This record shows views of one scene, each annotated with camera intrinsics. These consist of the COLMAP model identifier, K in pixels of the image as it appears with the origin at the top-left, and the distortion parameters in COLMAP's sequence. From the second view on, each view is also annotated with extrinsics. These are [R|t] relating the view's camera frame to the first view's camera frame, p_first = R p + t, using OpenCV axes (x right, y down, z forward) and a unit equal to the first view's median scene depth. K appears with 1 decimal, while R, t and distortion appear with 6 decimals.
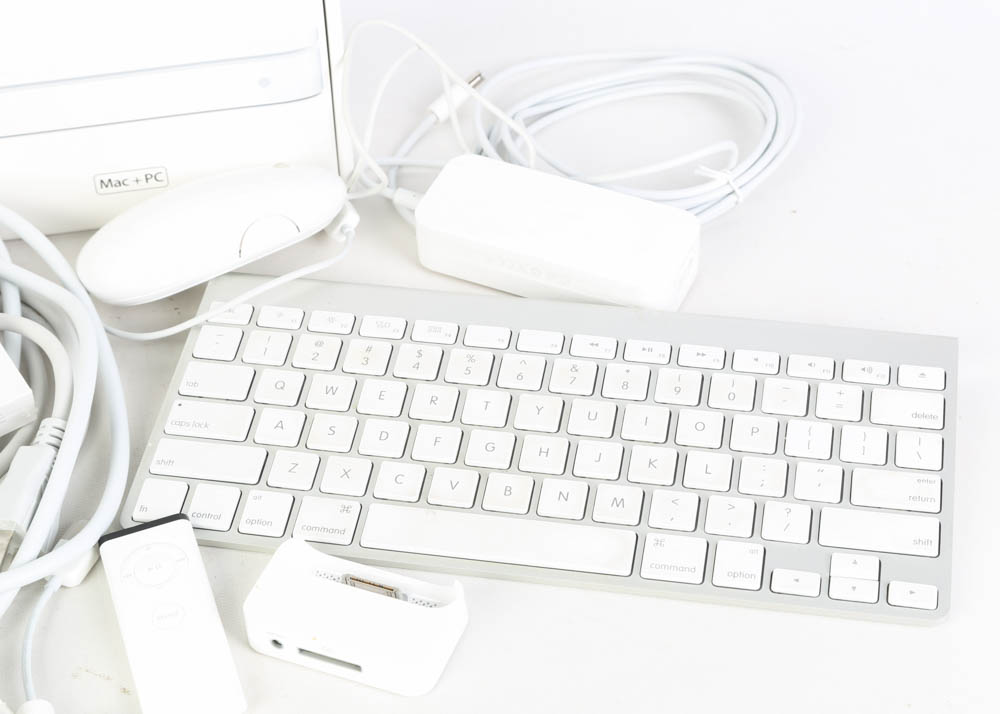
lens RADIAL K [[2004.7, 0, 500.0], [0, 2004.7, 357.0], [0, 0, 1]] dist [-0.080002, -0.131970]
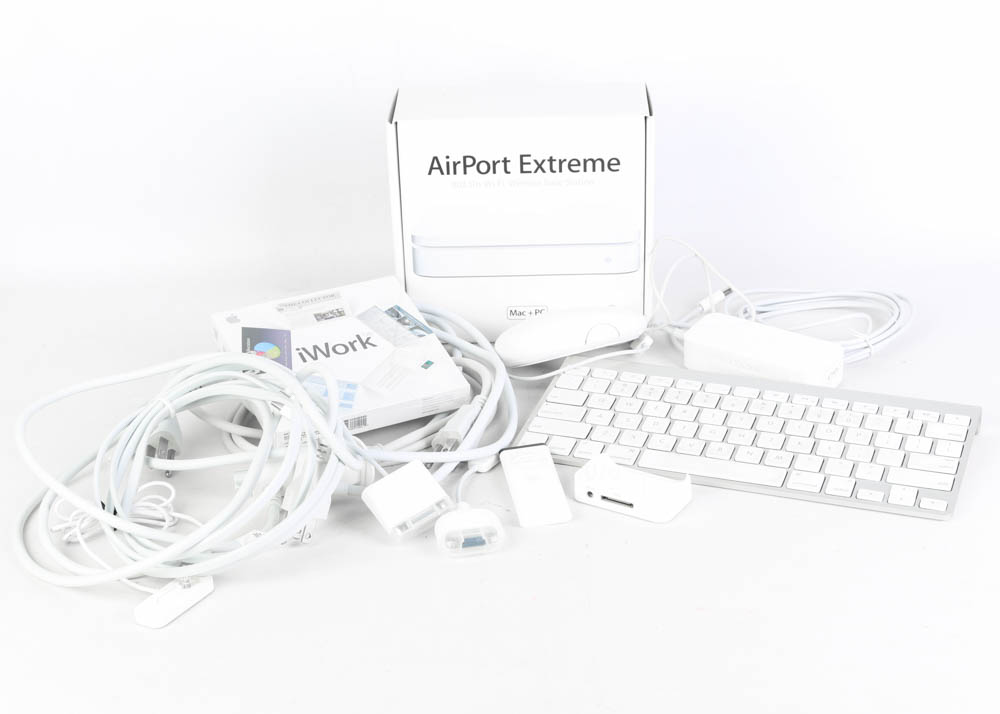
lens RADIAL K [[1941.9, 0, 500.0], [0, 1941.9, 357.0], [0, 0, 1]] dist [-0.033516, -0.269664]
pose [[0.984532, 0.078651, -0.156559, 0.073577], [-0.118813, 0.956434, -0.266678, 0.460514], [0.128764, 0.281154, 0.950985, -0.712919]]
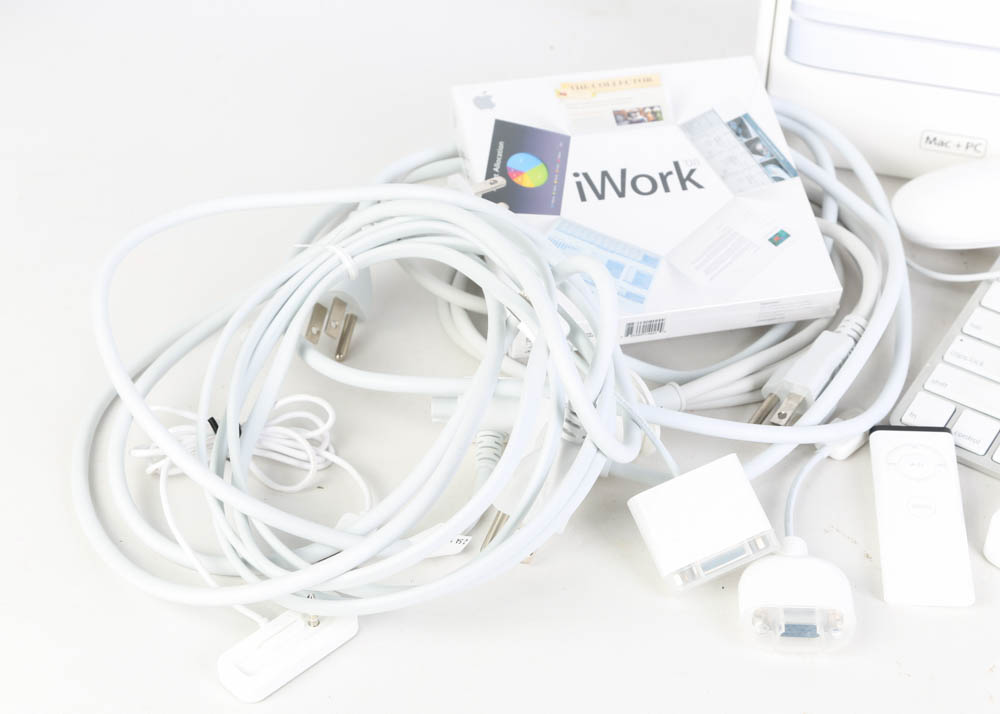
lens RADIAL K [[1941.9, 0, 500.0], [0, 1941.9, 357.0], [0, 0, 1]] dist [-0.033516, -0.269664]
pose [[0.919095, 0.293297, -0.263140, -0.108673], [-0.298815, 0.954107, 0.019749, 0.087899], [0.256855, 0.060479, 0.964556, -0.110703]]
